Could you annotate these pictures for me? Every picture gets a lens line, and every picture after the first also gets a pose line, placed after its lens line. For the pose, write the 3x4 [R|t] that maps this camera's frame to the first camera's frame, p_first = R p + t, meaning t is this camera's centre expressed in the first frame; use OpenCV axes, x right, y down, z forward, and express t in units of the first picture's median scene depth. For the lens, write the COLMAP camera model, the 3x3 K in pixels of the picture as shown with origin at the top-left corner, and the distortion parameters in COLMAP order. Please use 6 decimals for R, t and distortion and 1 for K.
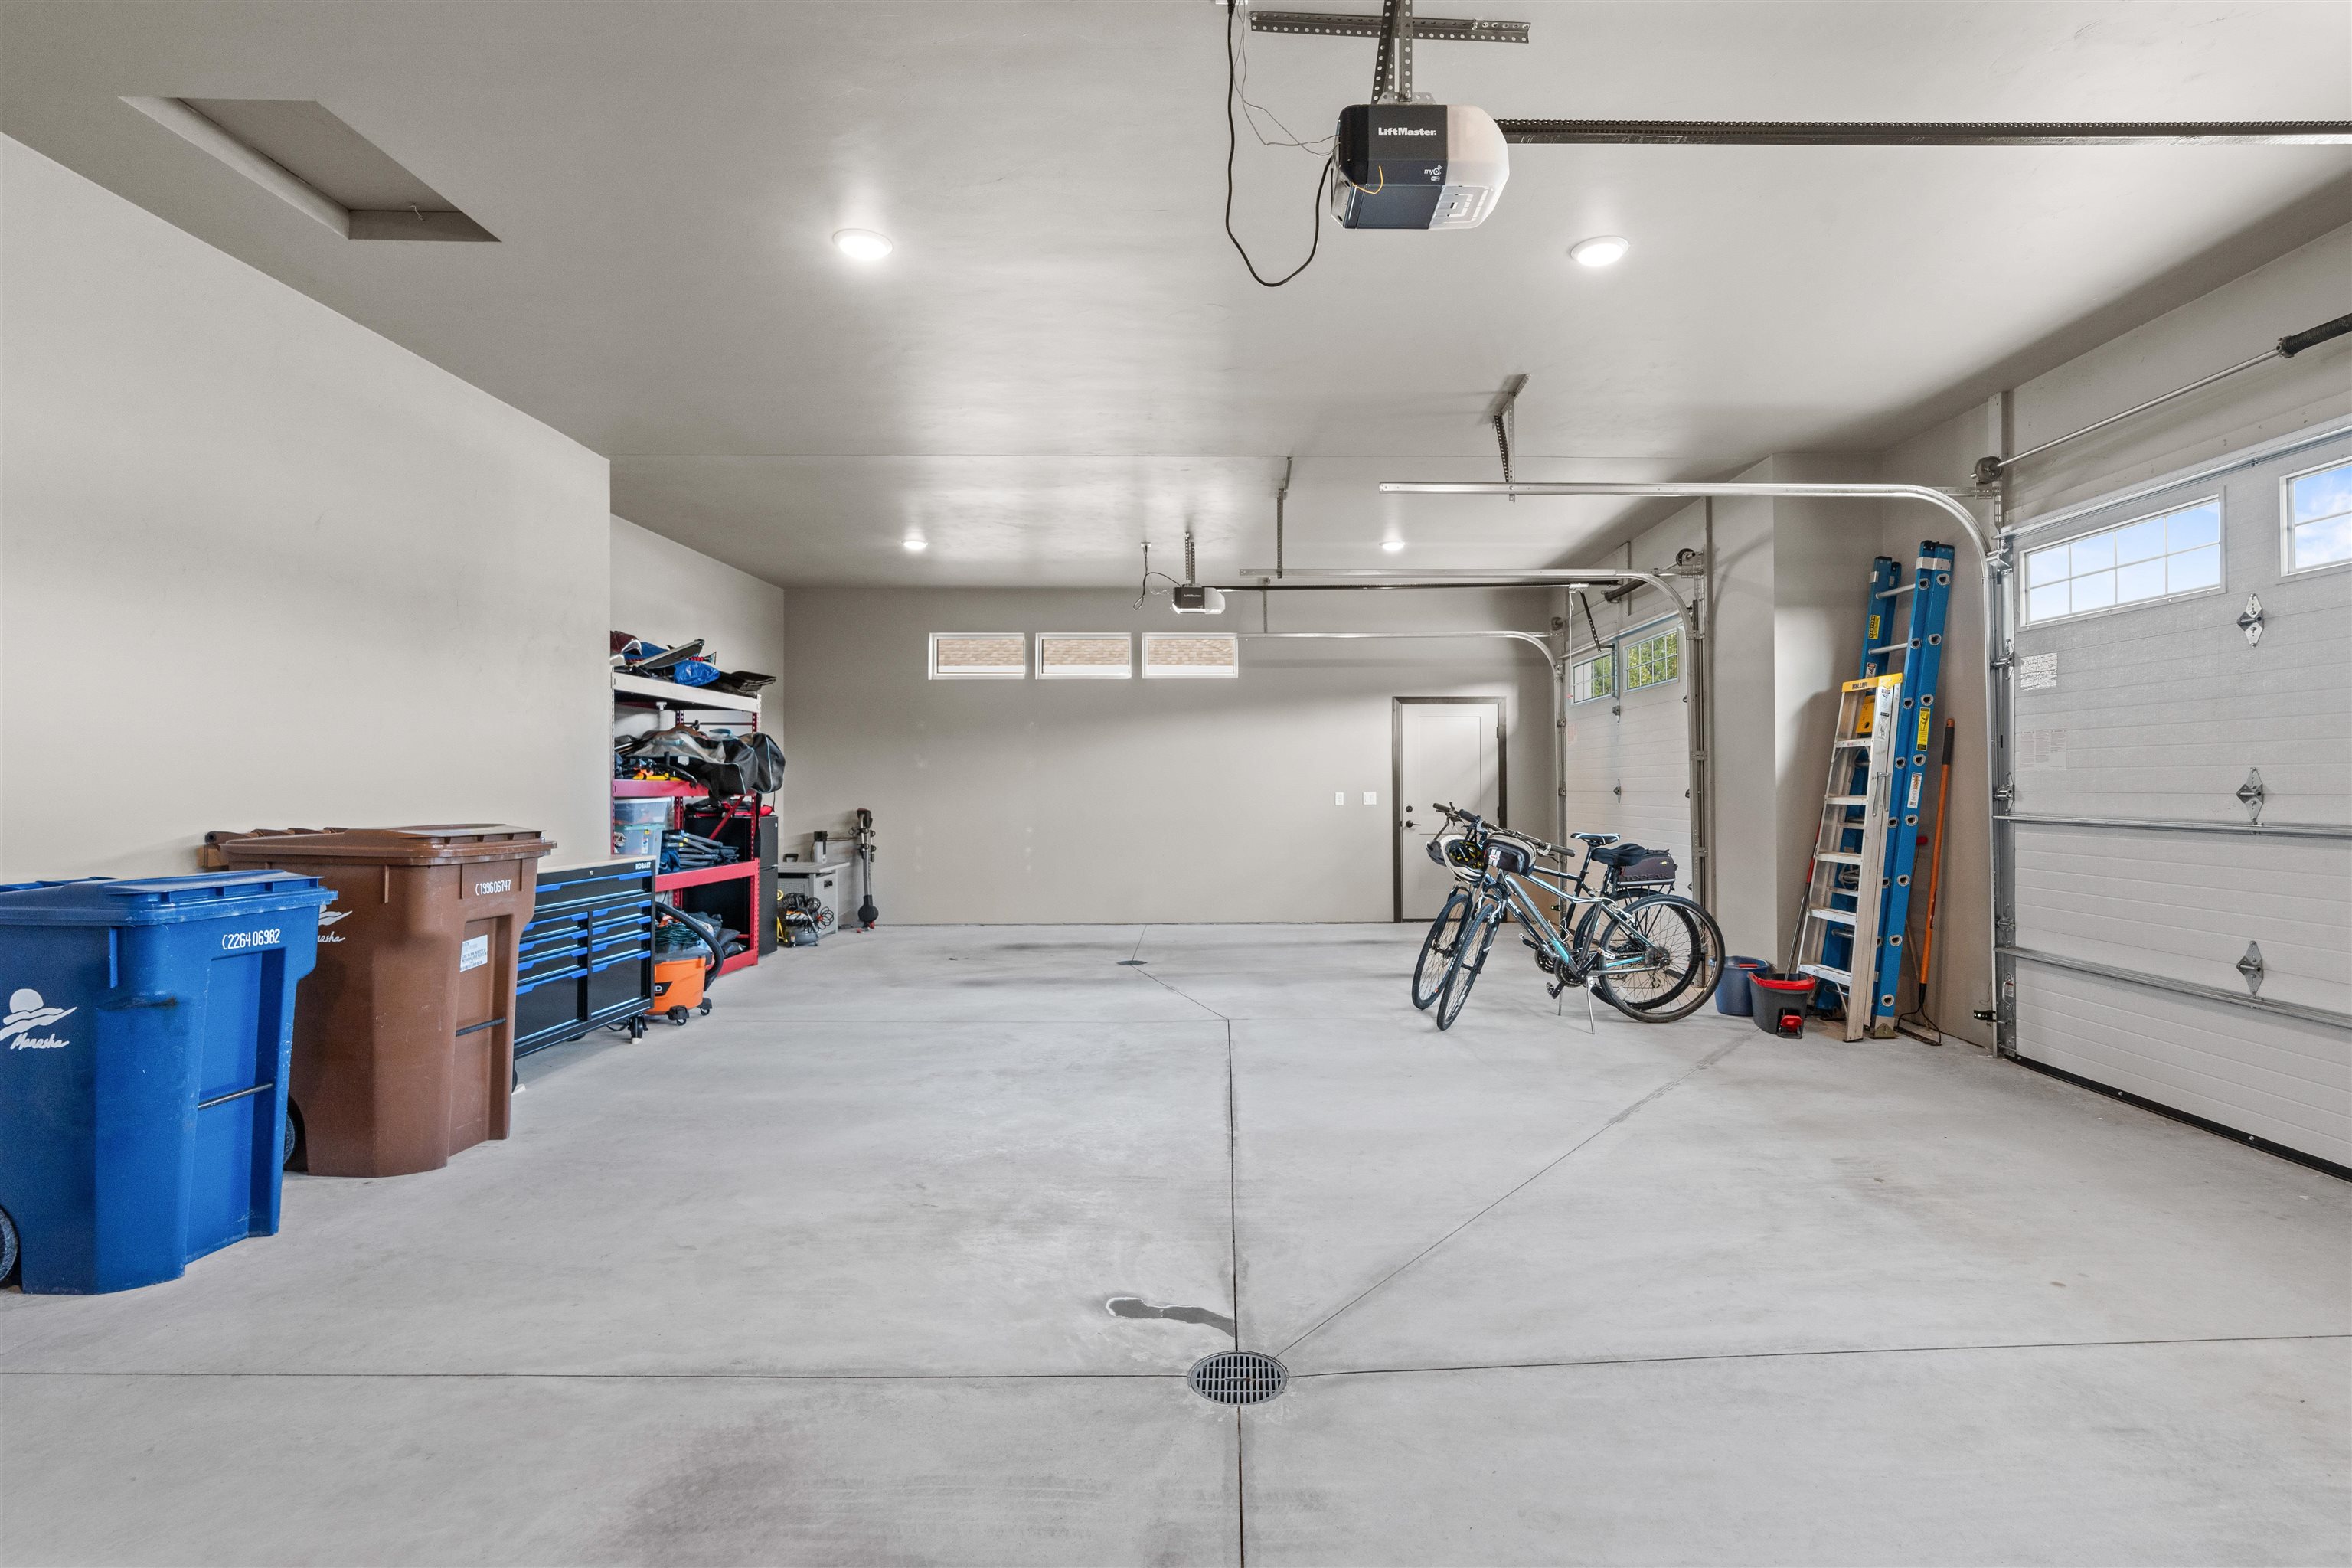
lens RADIAL K [[1062.8, 0, 1177.8], [0, 1062.8, 775.3], [0, 0, 1]] dist [-0.006765, 0.001903]
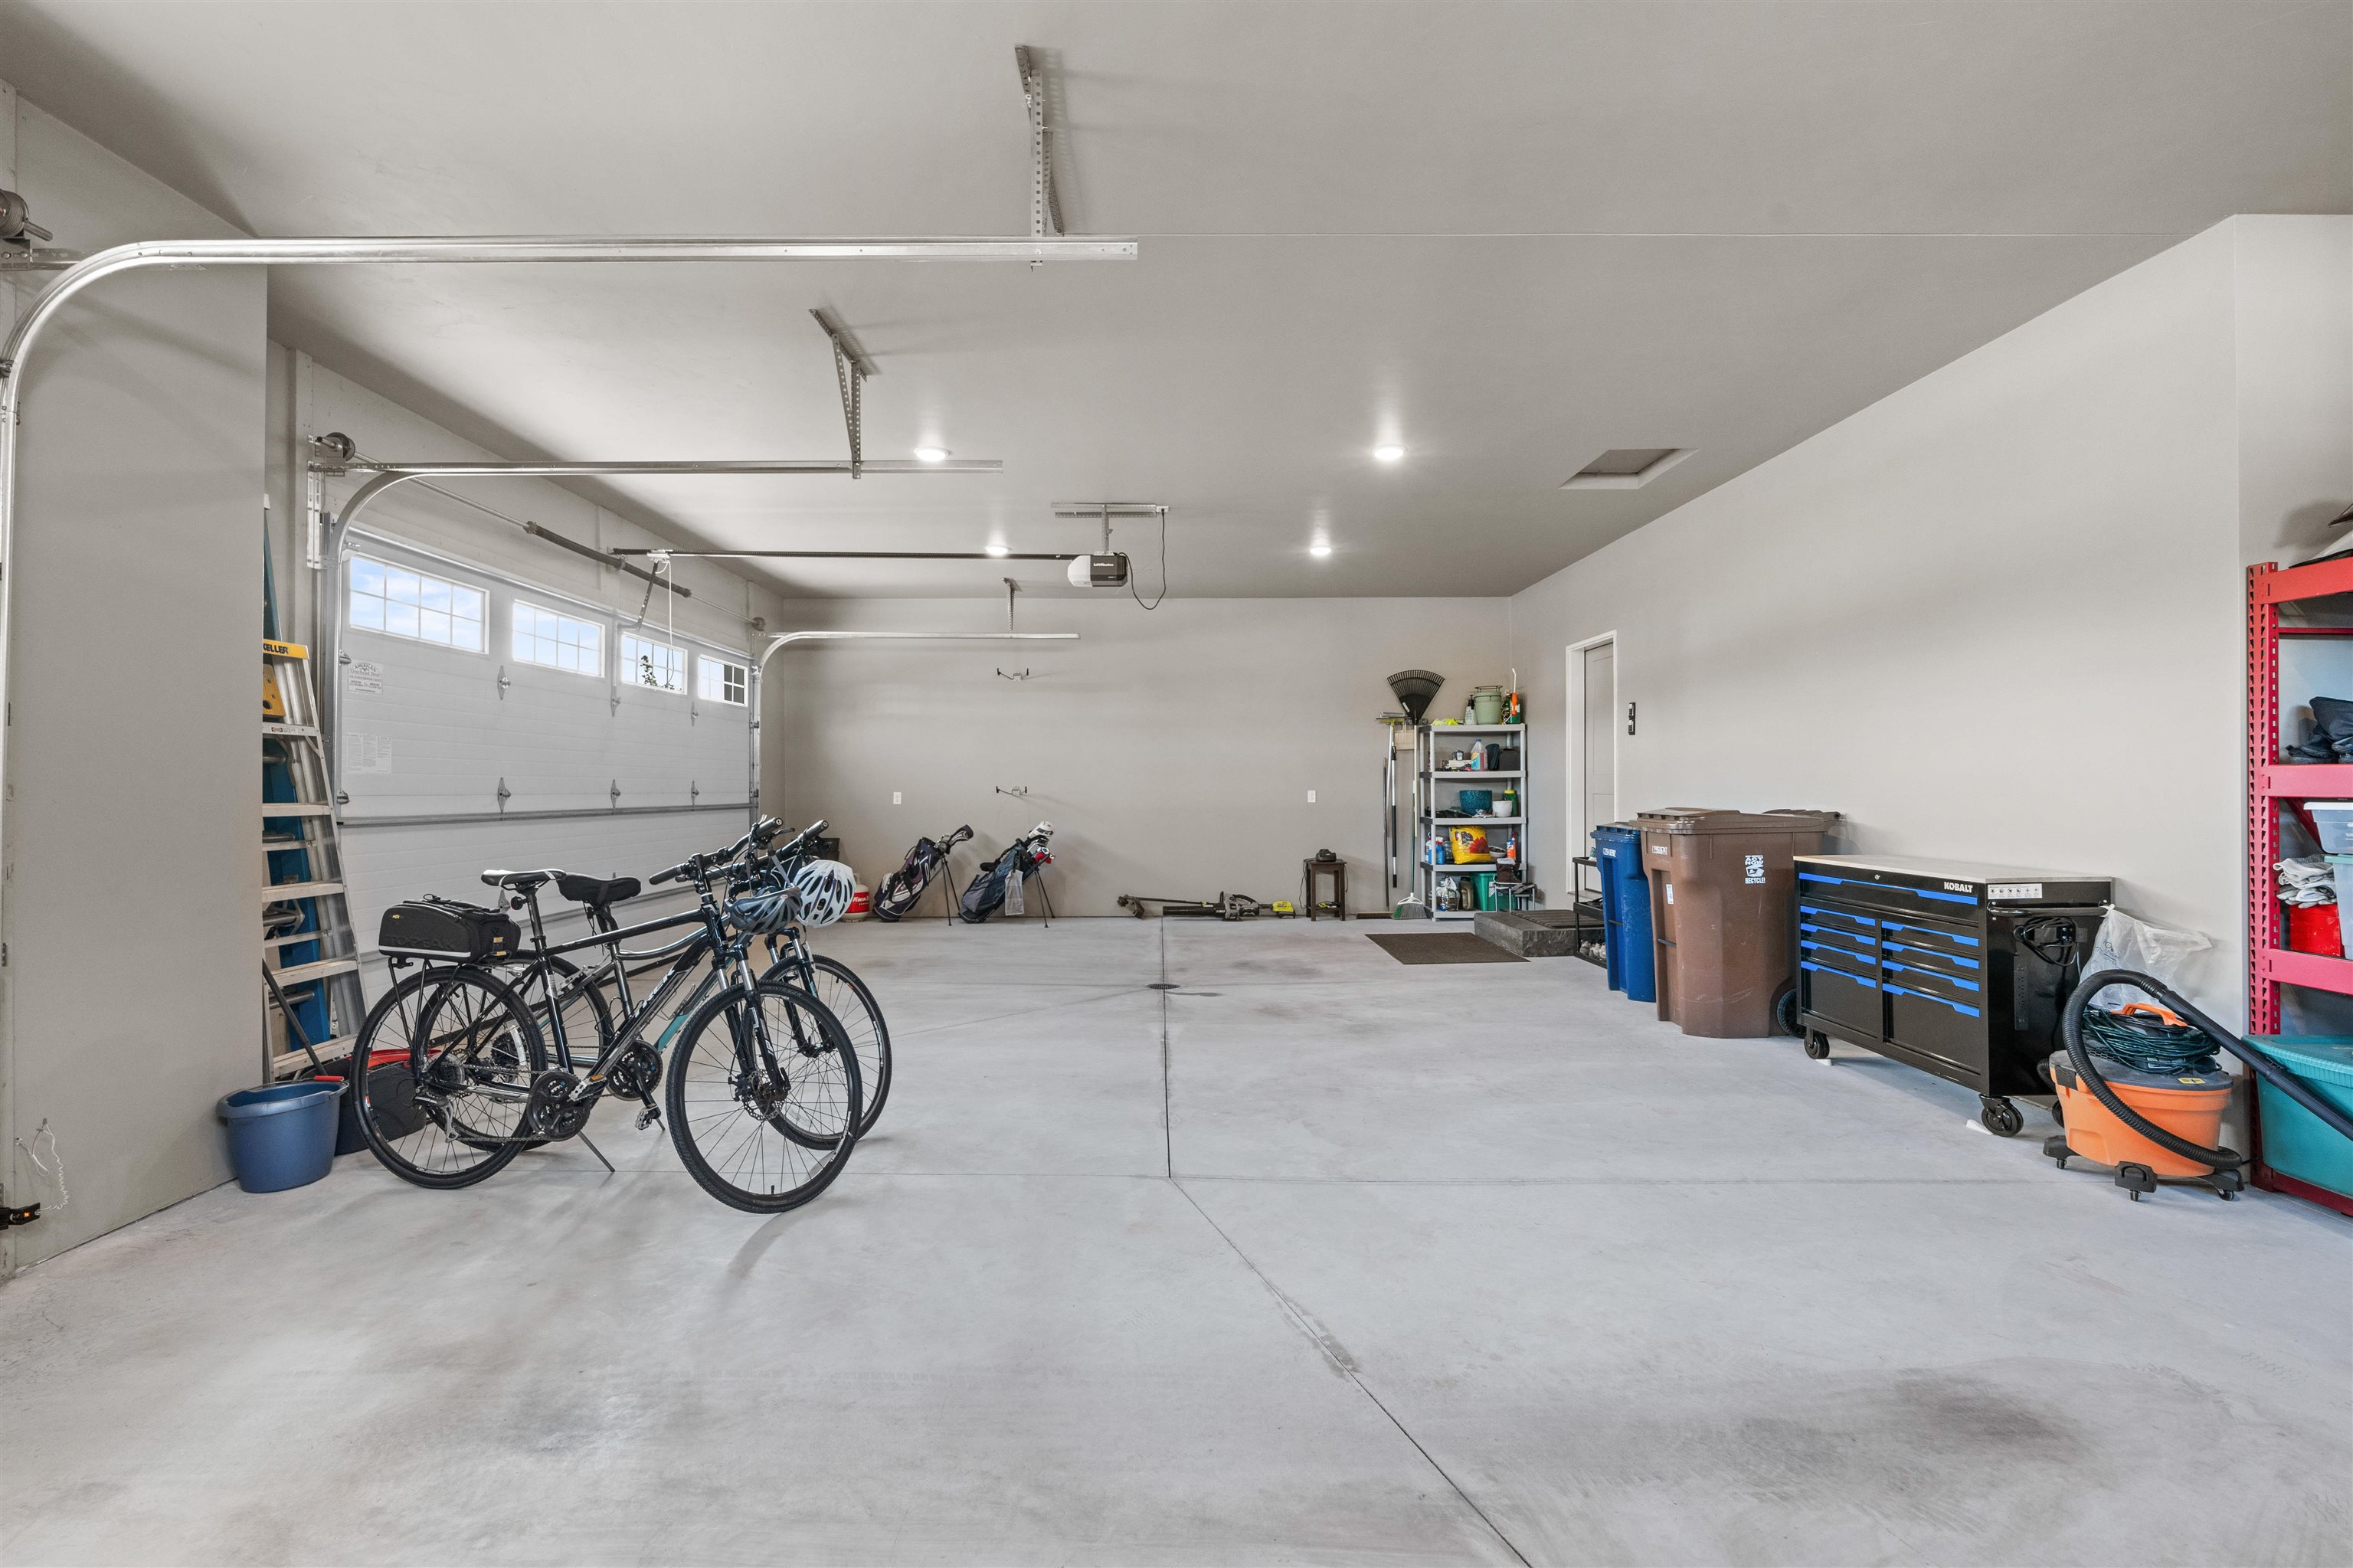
lens RADIAL K [[1063.3, 0, 1176.4], [0, 1063.3, 781.0], [0, 0, 1]] dist [-0.006765, 0.001903]
pose [[-0.998443, 0.005784, -0.055483, 0.097870], [0.006633, 0.999864, -0.015131, 0.023192], [0.055388, -0.015476, -0.998345, 2.104264]]
